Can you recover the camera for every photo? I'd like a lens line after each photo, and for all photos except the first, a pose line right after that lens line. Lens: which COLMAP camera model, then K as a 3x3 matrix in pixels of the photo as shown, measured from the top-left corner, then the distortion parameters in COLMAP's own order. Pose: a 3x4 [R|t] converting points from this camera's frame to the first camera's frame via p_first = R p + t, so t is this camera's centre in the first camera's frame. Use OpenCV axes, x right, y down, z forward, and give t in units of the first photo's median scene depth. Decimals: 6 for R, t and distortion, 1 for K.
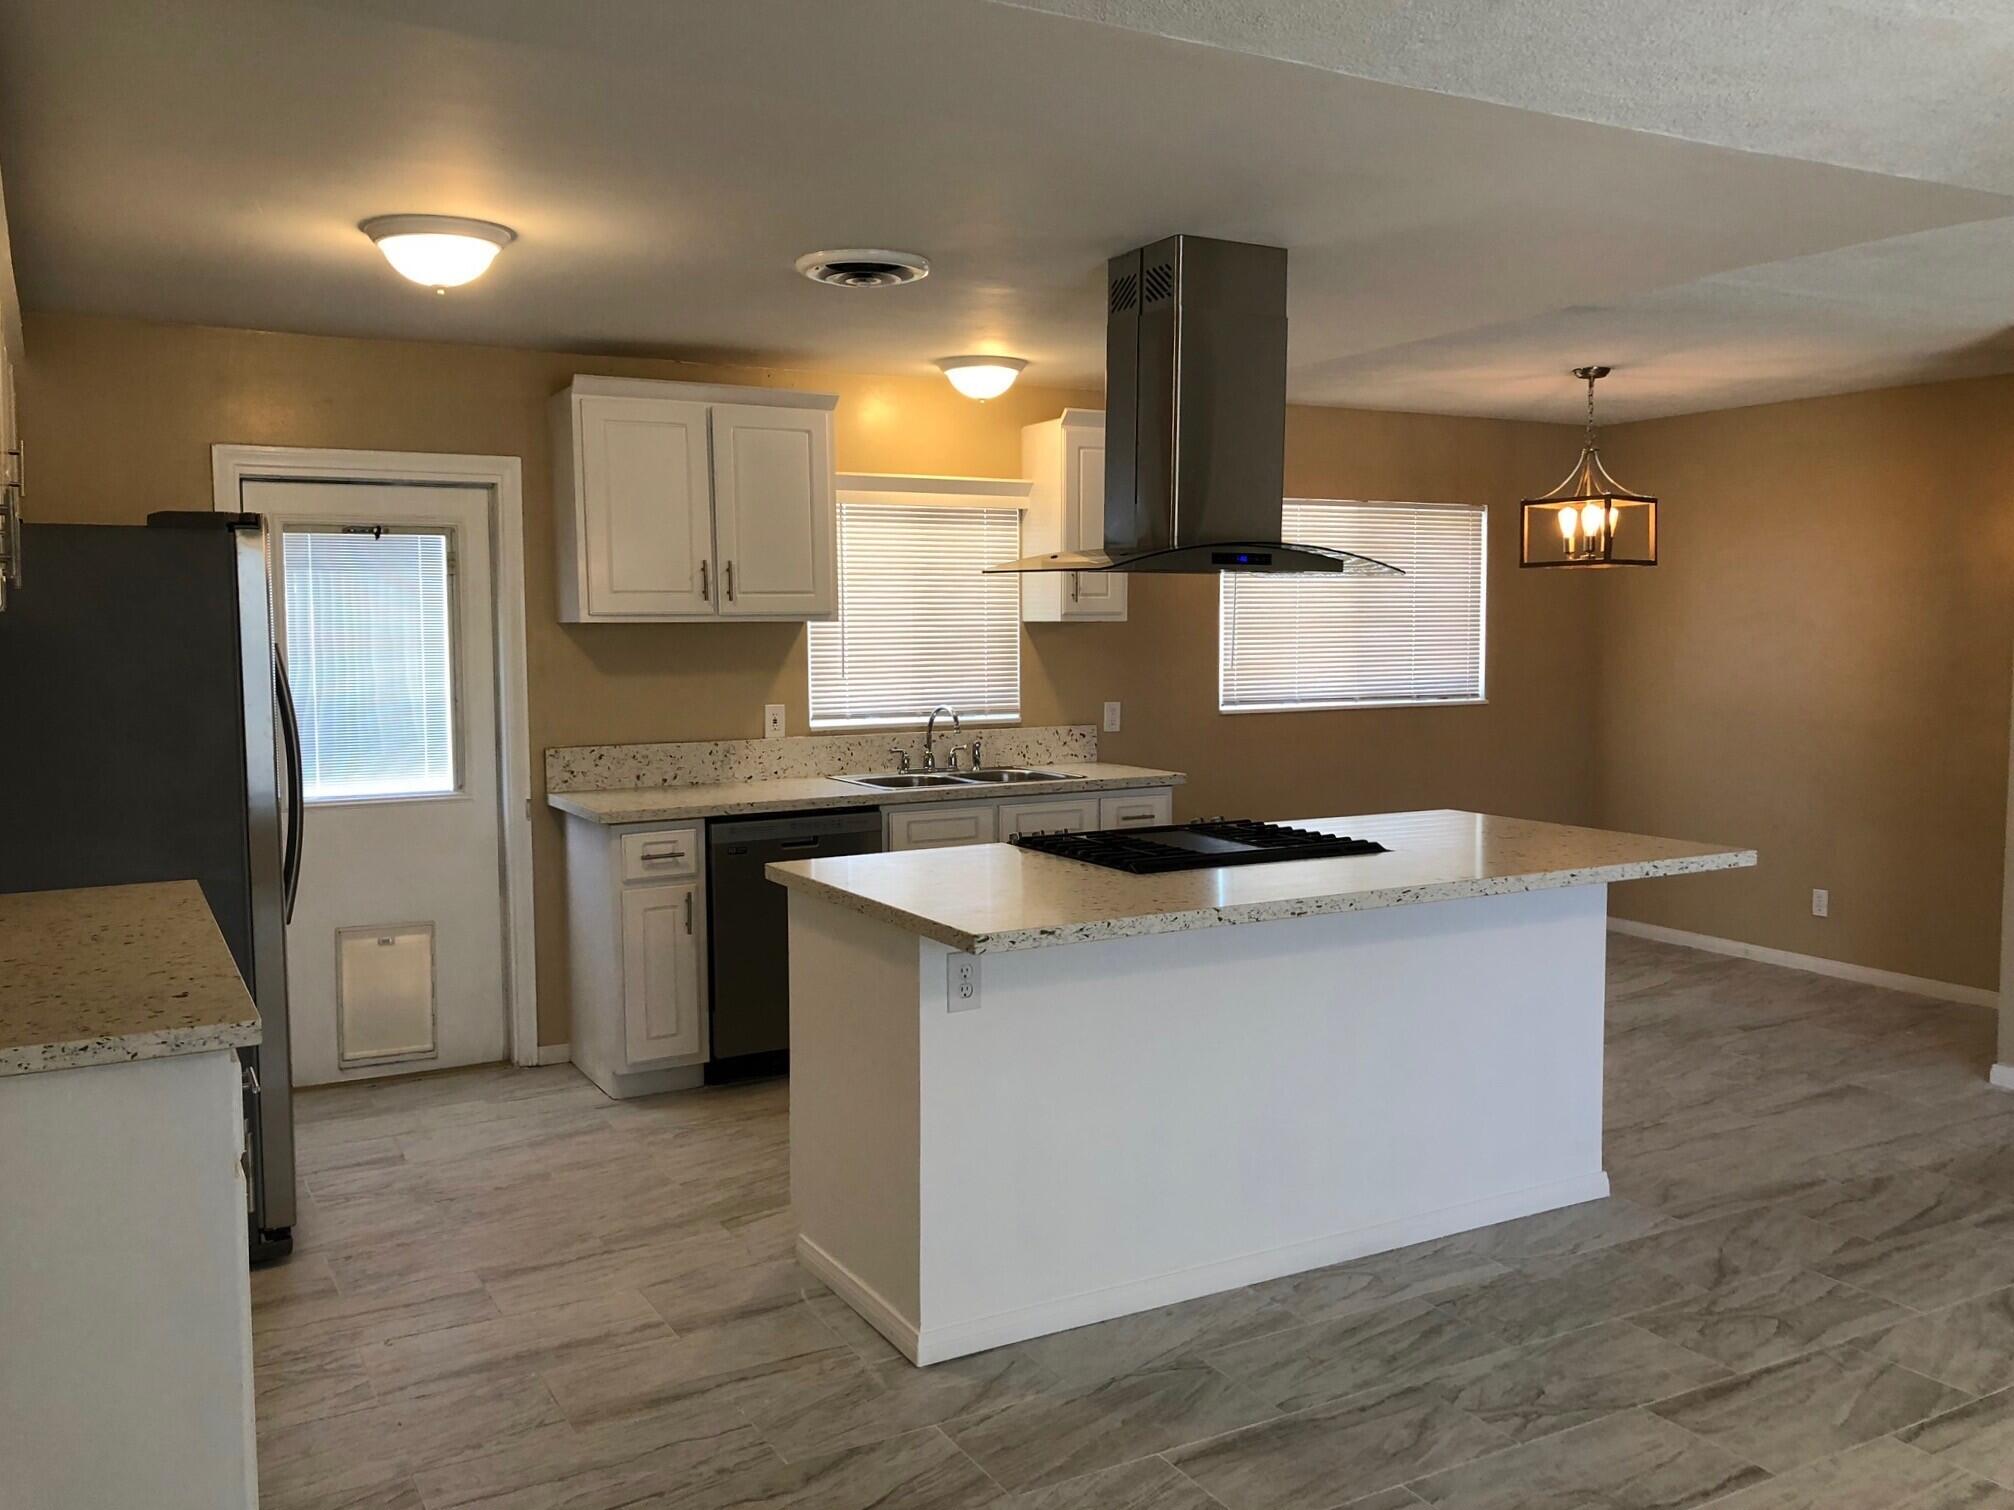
lens RADIAL K [[1685.6, 0, 1007.0], [0, 1685.6, 755.0], [0, 0, 1]] dist [0.028478, -0.007384]
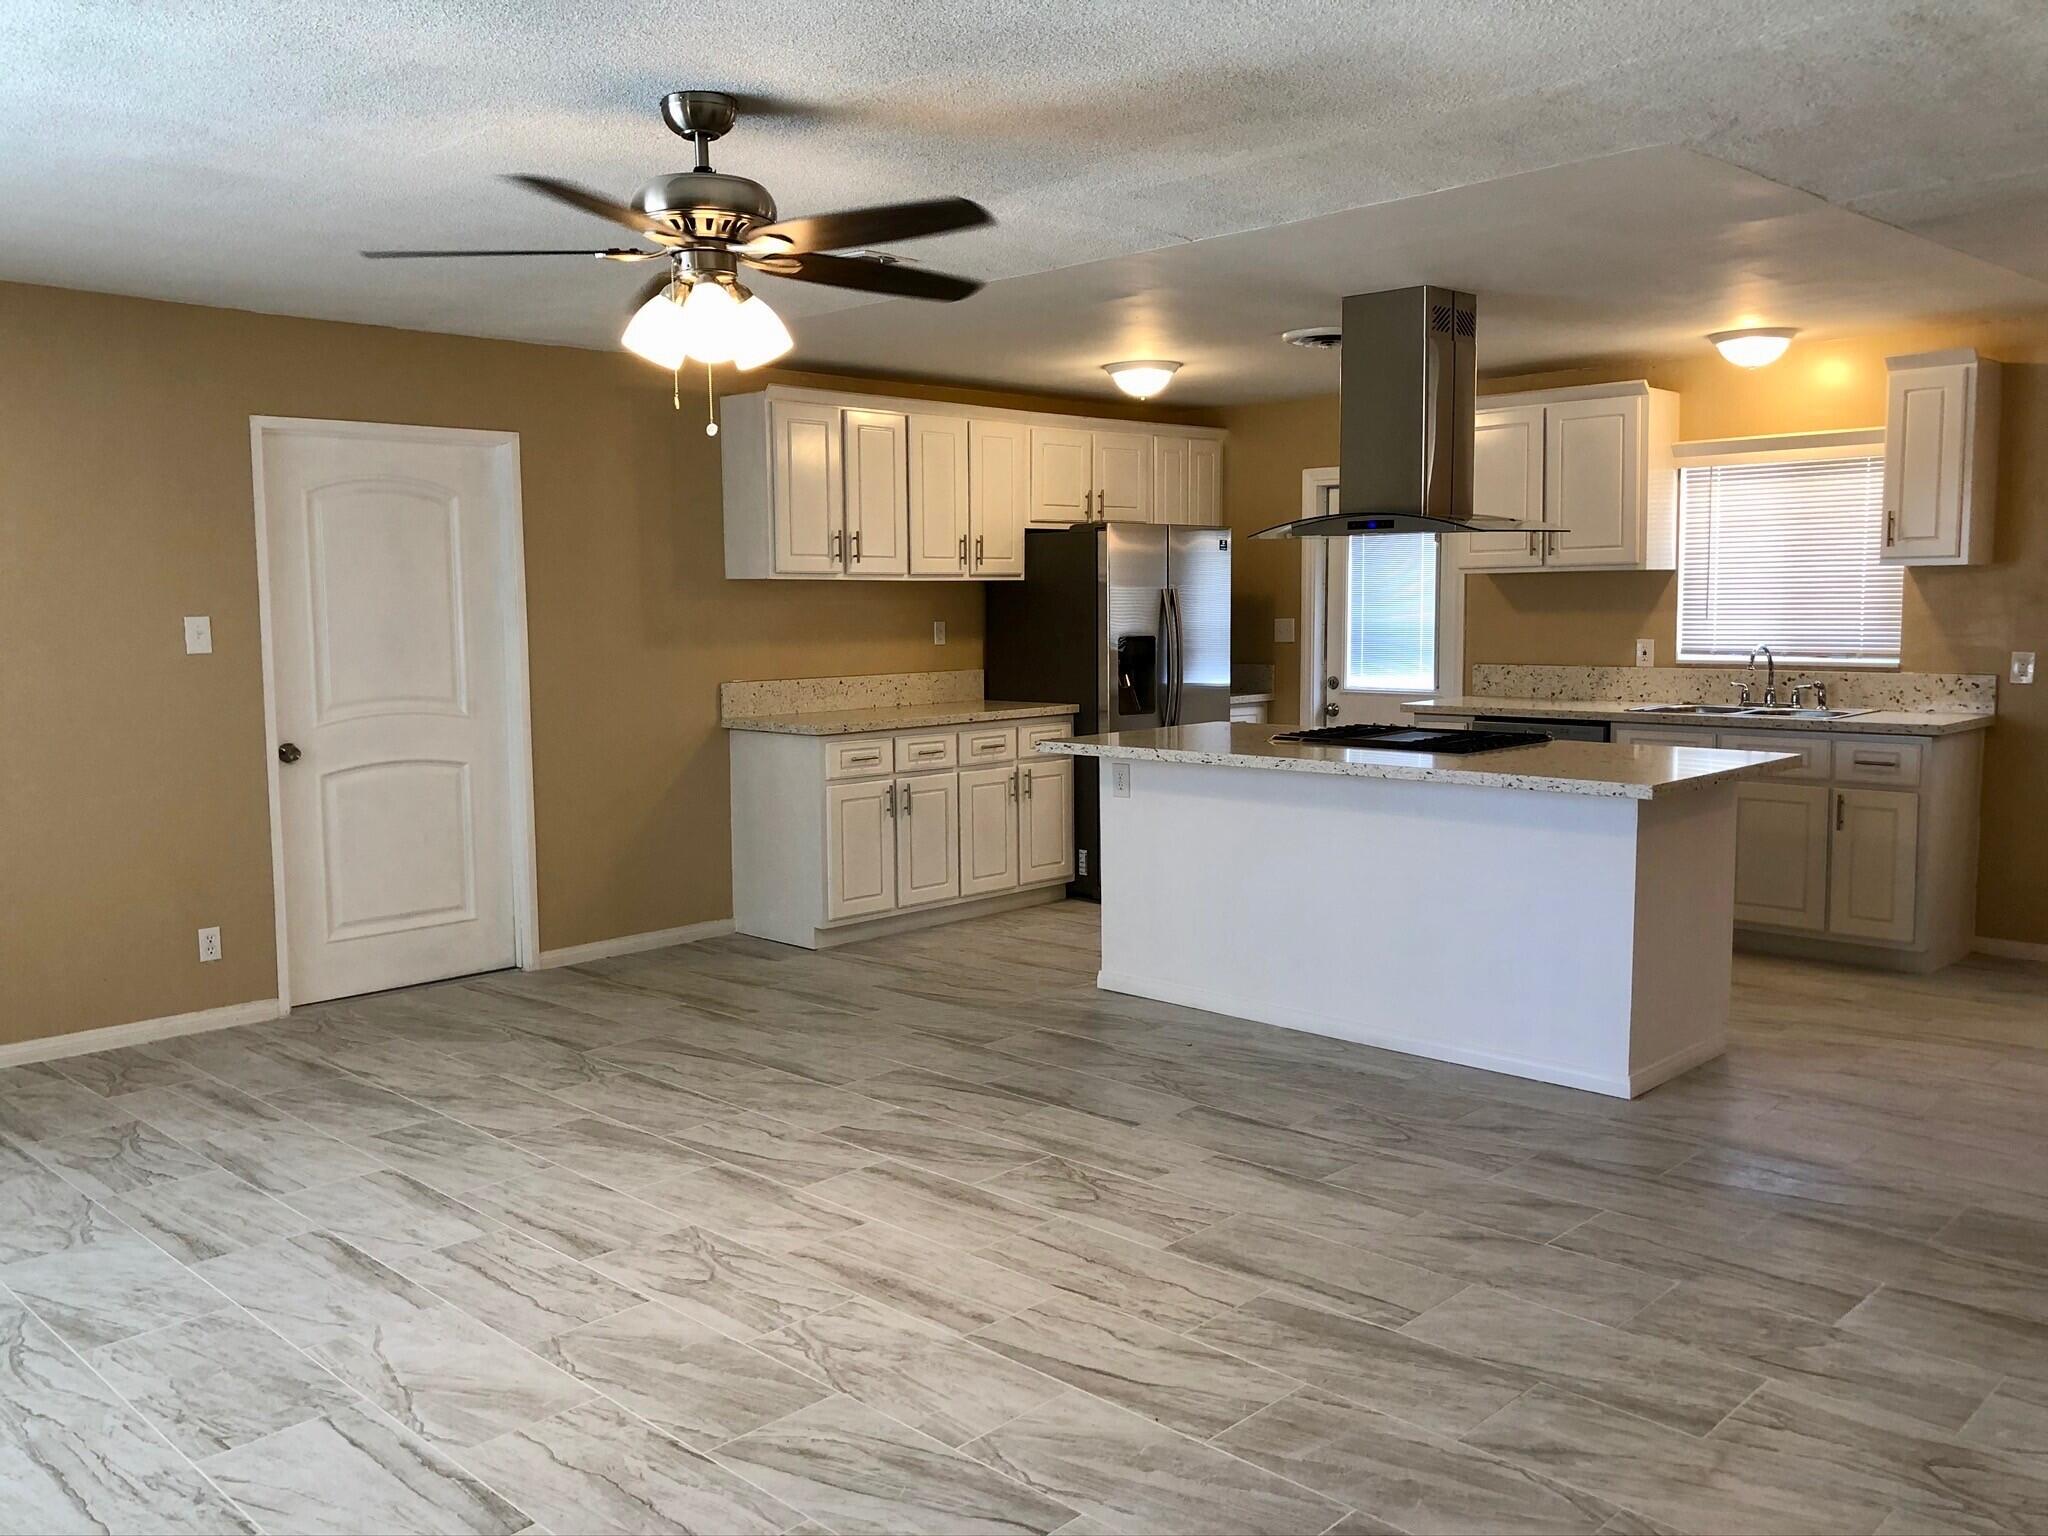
lens RADIAL K [[1692.6, 0, 1024.0], [0, 1692.6, 768.0], [0, 0, 1]] dist [0.045078, -0.007289]
pose [[0.282377, 0.101314, -0.953938, 1.048159], [-0.069004, 0.993977, 0.085140, -0.013127], [0.956818, 0.041784, 0.287668, 0.255616]]
